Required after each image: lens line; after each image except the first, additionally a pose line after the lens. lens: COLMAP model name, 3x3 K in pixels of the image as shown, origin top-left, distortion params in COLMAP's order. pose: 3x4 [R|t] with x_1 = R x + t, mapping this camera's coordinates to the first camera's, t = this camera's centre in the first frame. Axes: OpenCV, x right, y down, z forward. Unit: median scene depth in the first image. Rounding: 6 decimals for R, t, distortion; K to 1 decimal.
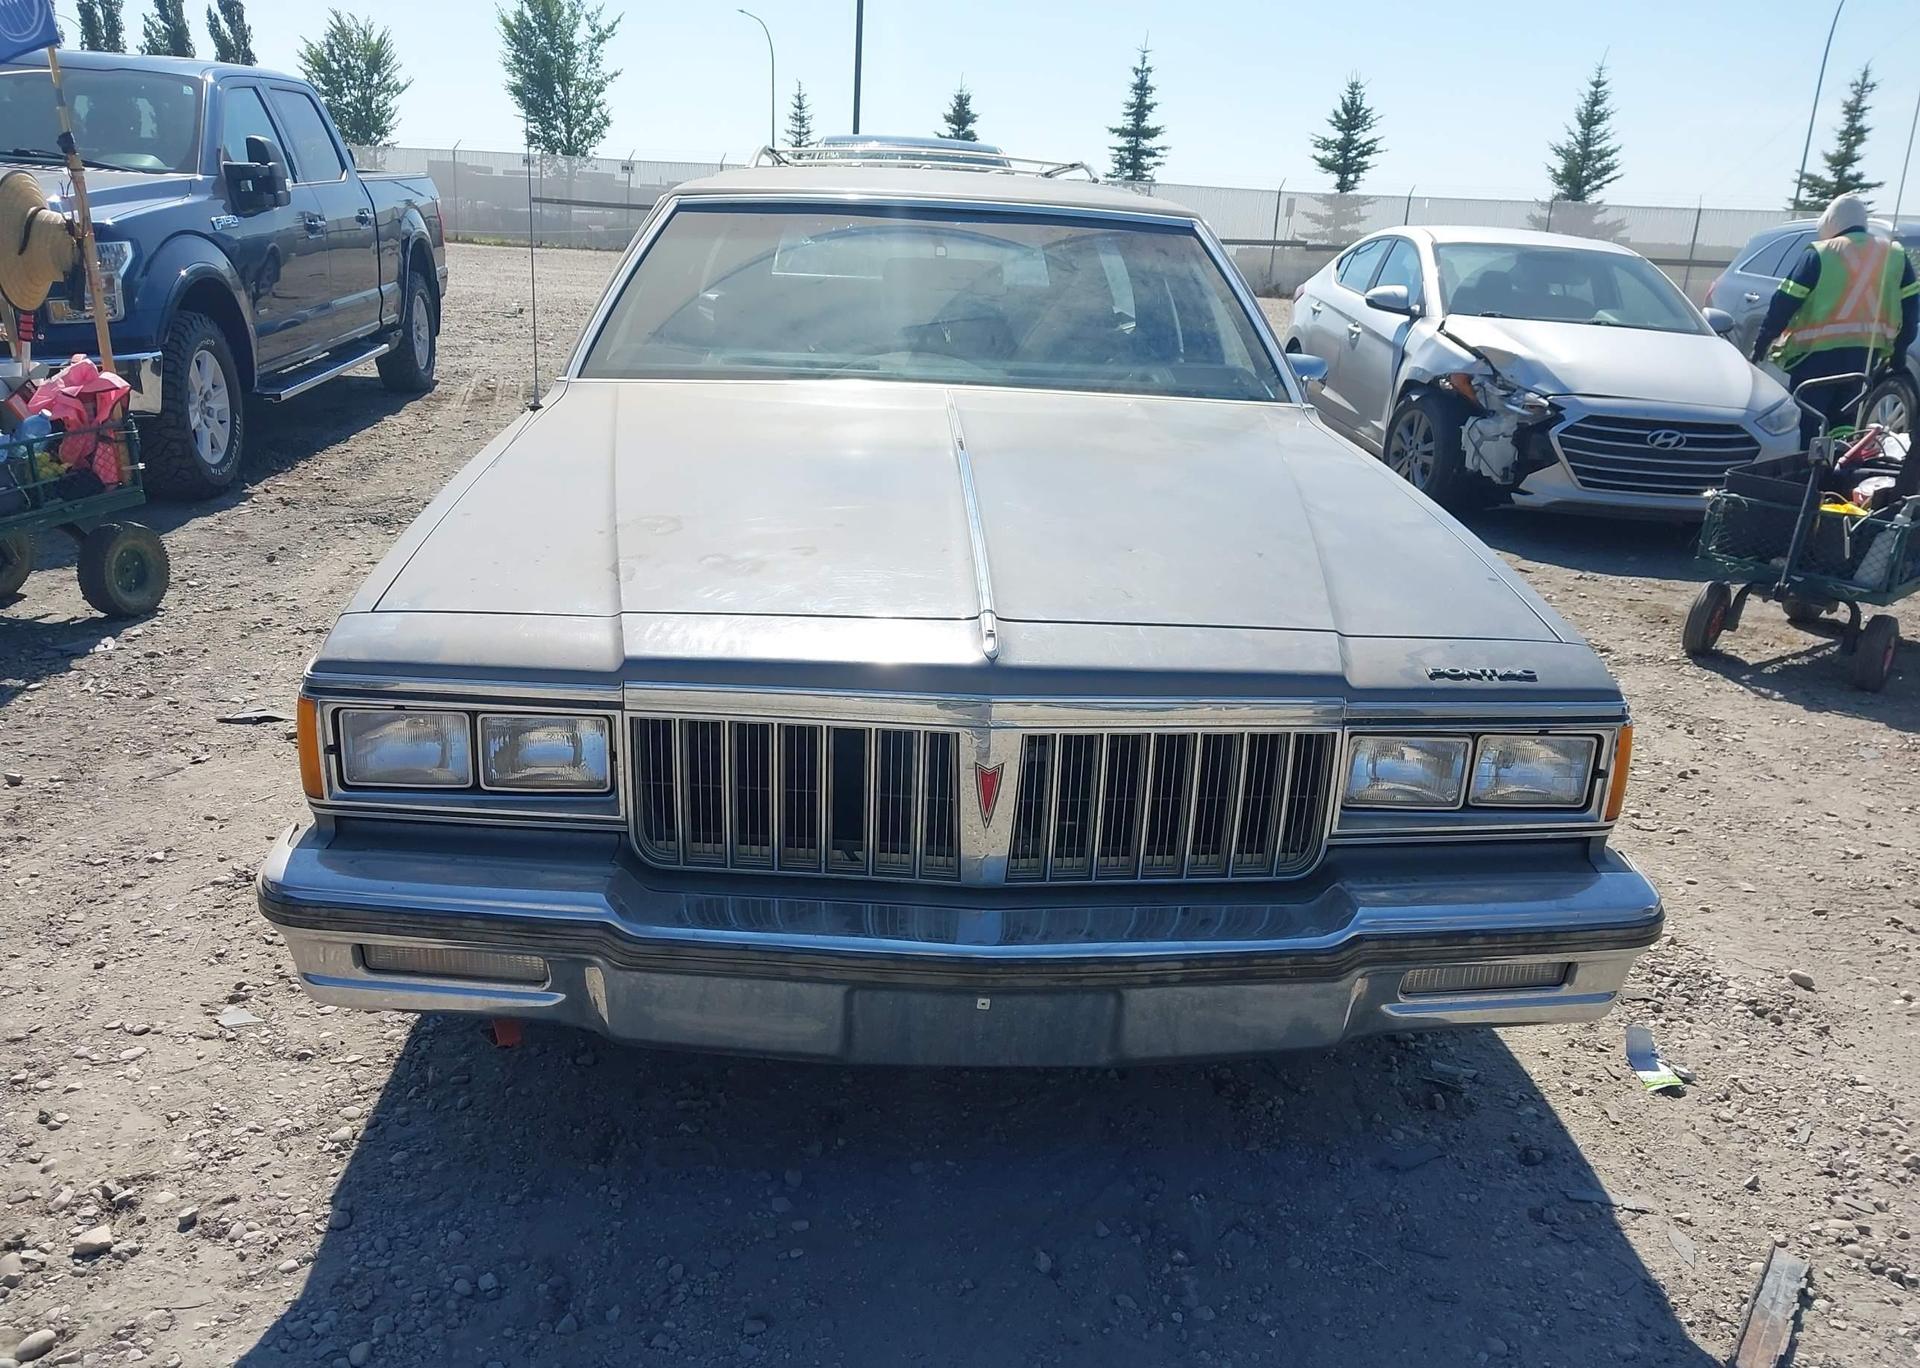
lens RADIAL K [[1514.6, 0, 961.9], [0, 1514.6, 690.5], [0, 0, 1]] dist [0.009318, -0.007828]
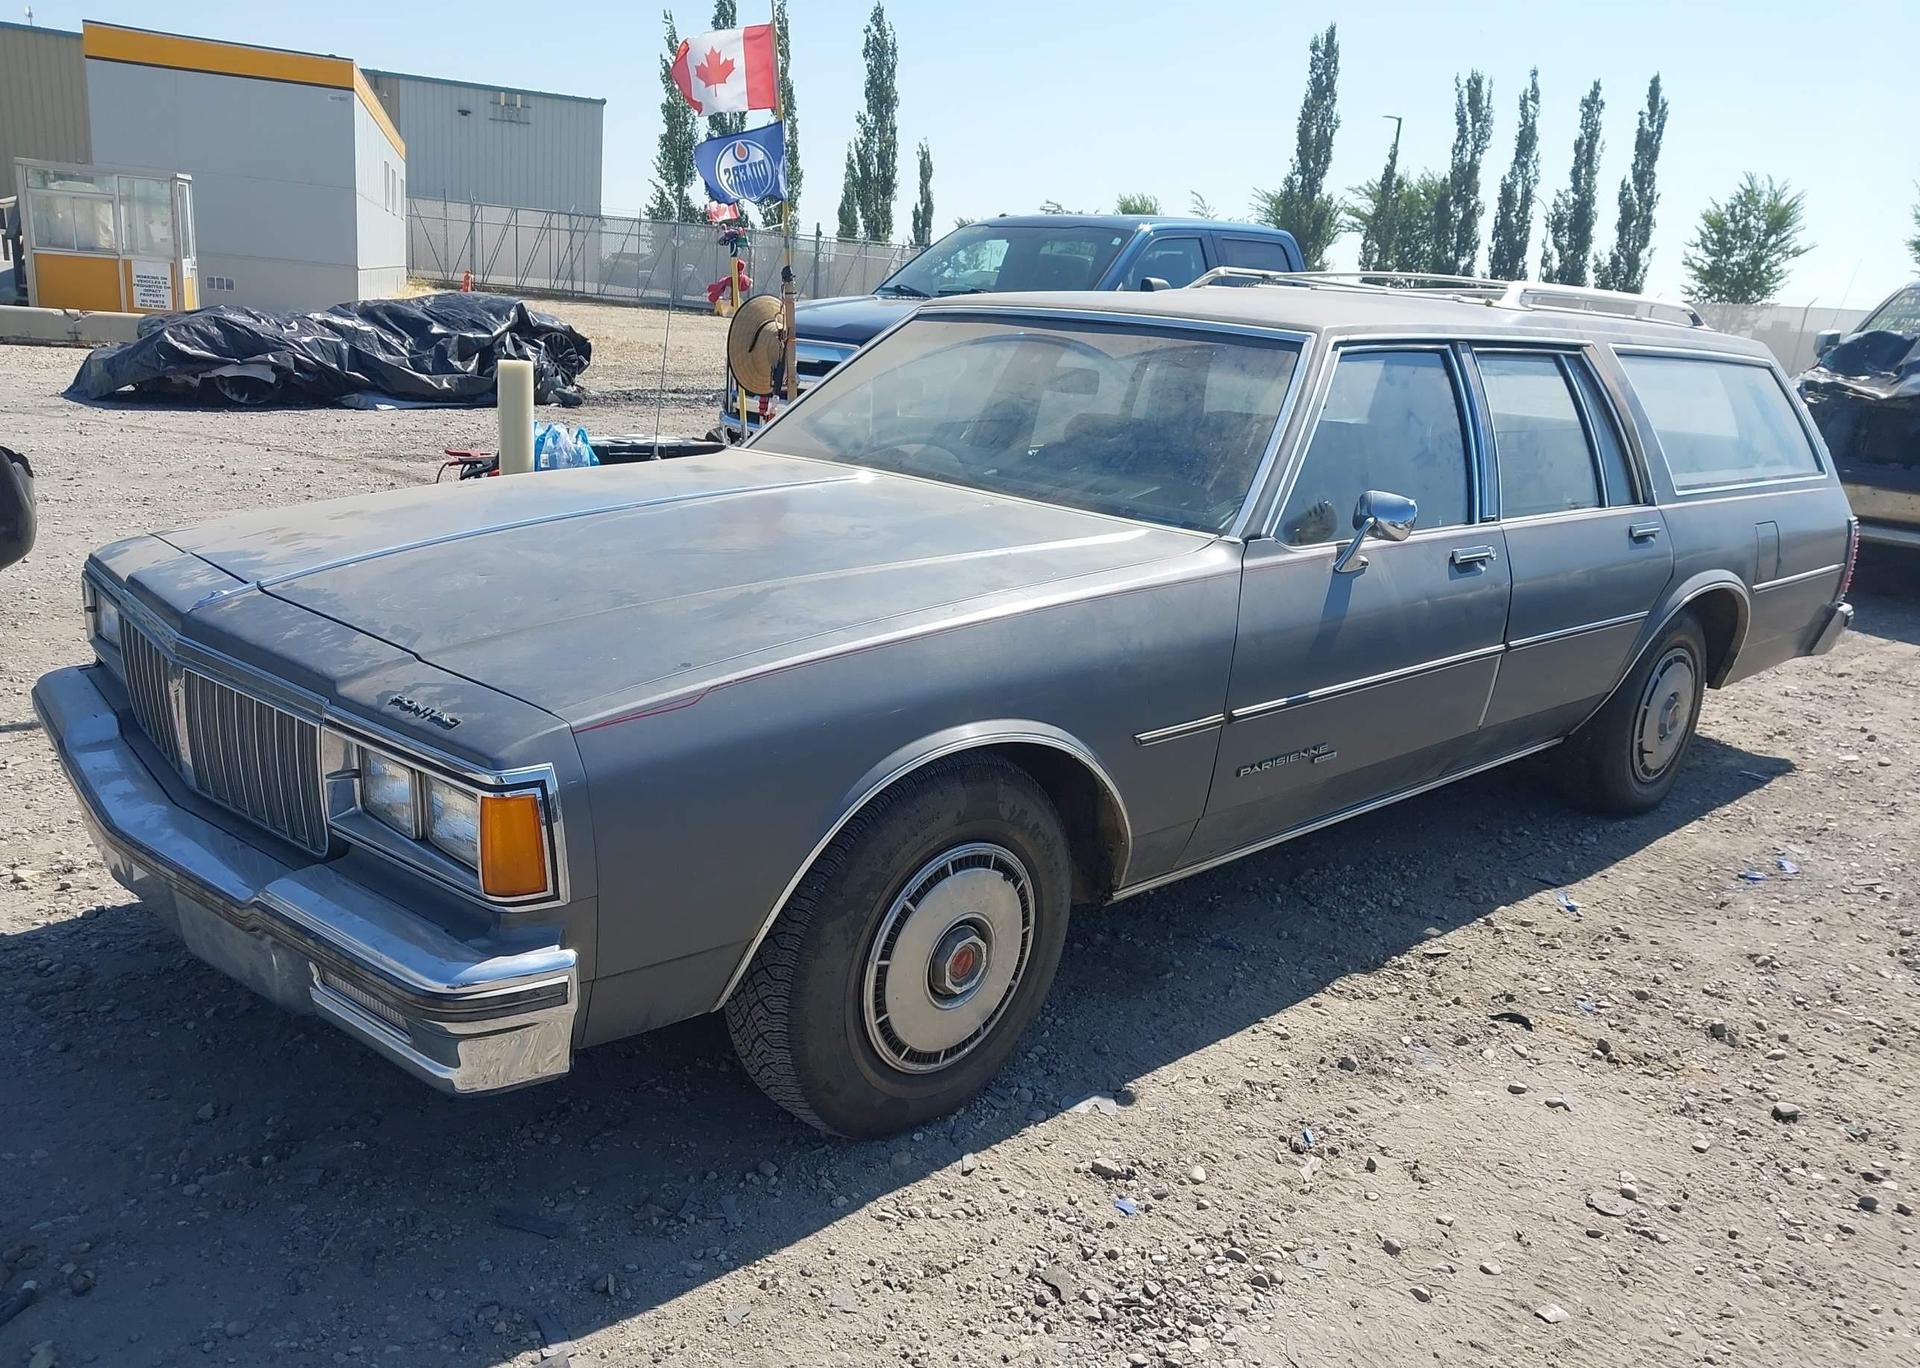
lens RADIAL K [[1514.6, 0, 964.4], [0, 1514.6, 685.9], [0, 0, 1]] dist [0.009318, -0.007828]
pose [[0.664140, 0.183522, -0.724733, 1.329826], [-0.254835, 0.966918, 0.011321, -0.133098], [0.702835, 0.177169, 0.688937, 0.537880]]
